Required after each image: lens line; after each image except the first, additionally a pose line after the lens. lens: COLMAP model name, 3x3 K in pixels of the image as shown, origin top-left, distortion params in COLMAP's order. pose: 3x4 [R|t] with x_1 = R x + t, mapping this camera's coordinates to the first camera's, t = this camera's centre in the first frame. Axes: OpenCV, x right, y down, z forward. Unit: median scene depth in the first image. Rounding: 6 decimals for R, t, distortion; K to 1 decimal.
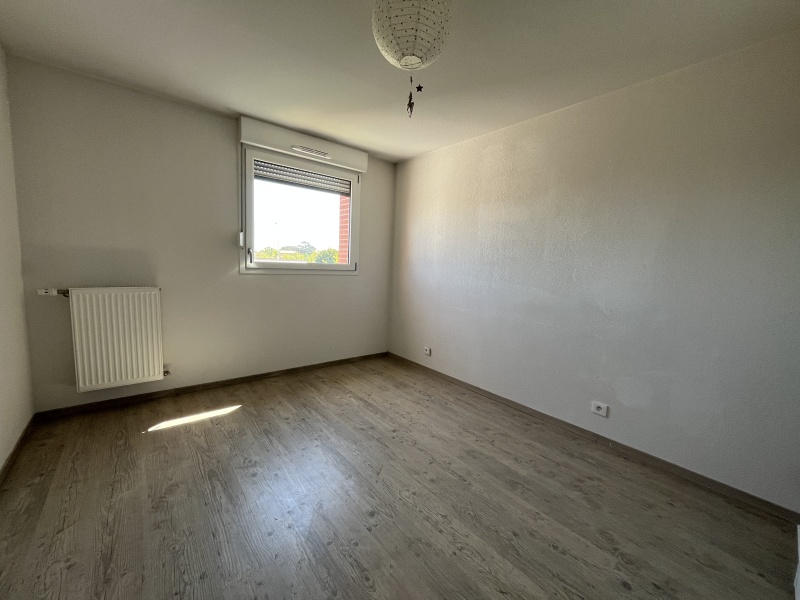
lens RADIAL K [[322.7, 0, 395.9], [0, 322.7, 301.0], [0, 0, 1]] dist [-0.000616, -0.000281]
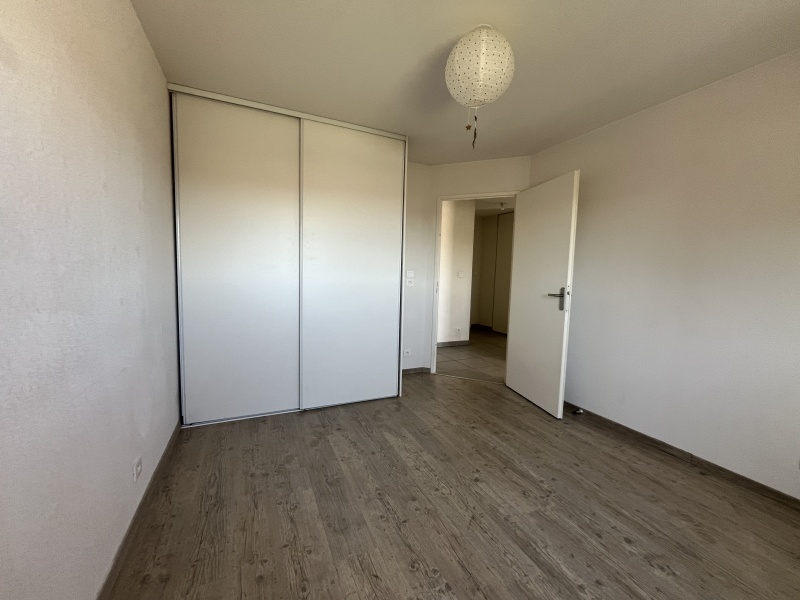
lens RADIAL K [[322.7, 0, 397.2], [0, 322.7, 297.4], [0, 0, 1]] dist [-0.000616, -0.000281]
pose [[-0.965432, -0.089805, 0.244698, -0.018022], [-0.037912, 0.977170, 0.209047, -0.211525], [-0.257885, 0.192543, -0.946796, 1.788070]]
